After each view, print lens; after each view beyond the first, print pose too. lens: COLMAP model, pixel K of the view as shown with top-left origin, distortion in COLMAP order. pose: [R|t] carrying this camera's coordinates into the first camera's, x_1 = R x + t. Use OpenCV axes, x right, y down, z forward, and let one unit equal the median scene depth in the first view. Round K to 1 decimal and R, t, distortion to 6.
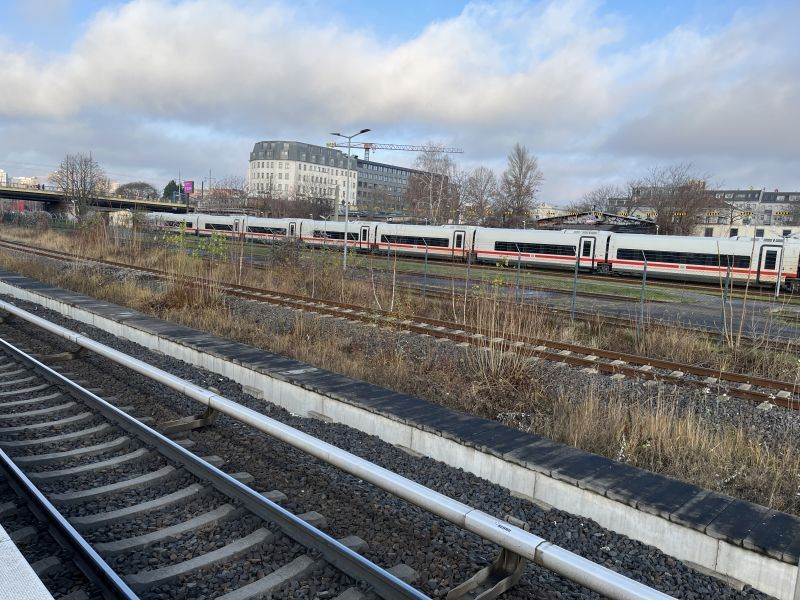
lens RADIAL K [[610.5, 0, 400.0], [0, 610.5, 300.0], [0, 0, 1]] dist [0.039670, -0.001779]
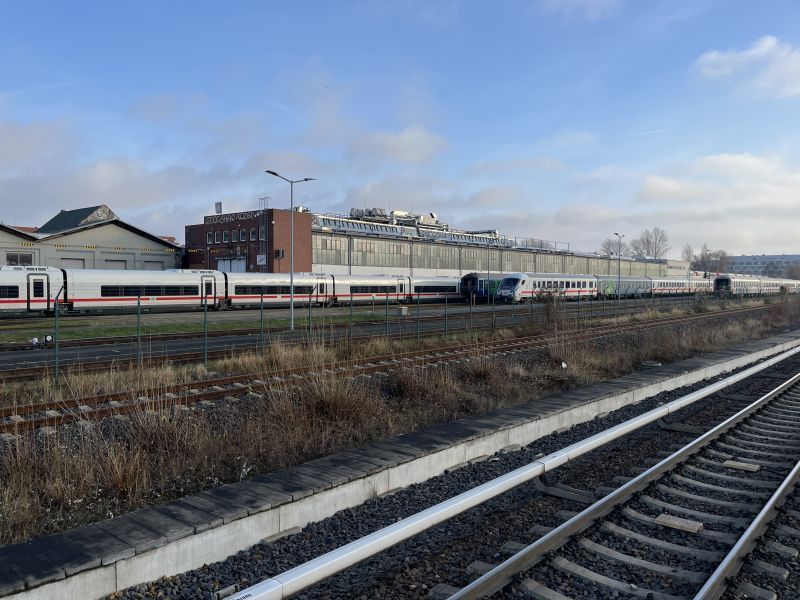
lens RADIAL K [[610.5, 0, 400.0], [0, 610.5, 300.0], [0, 0, 1]] dist [0.039670, -0.001779]
pose [[-0.068021, -0.083300, 0.994200, -0.817795], [0.100317, 0.990887, 0.089886, -0.128807], [-0.992628, 0.105849, -0.059045, 0.747799]]
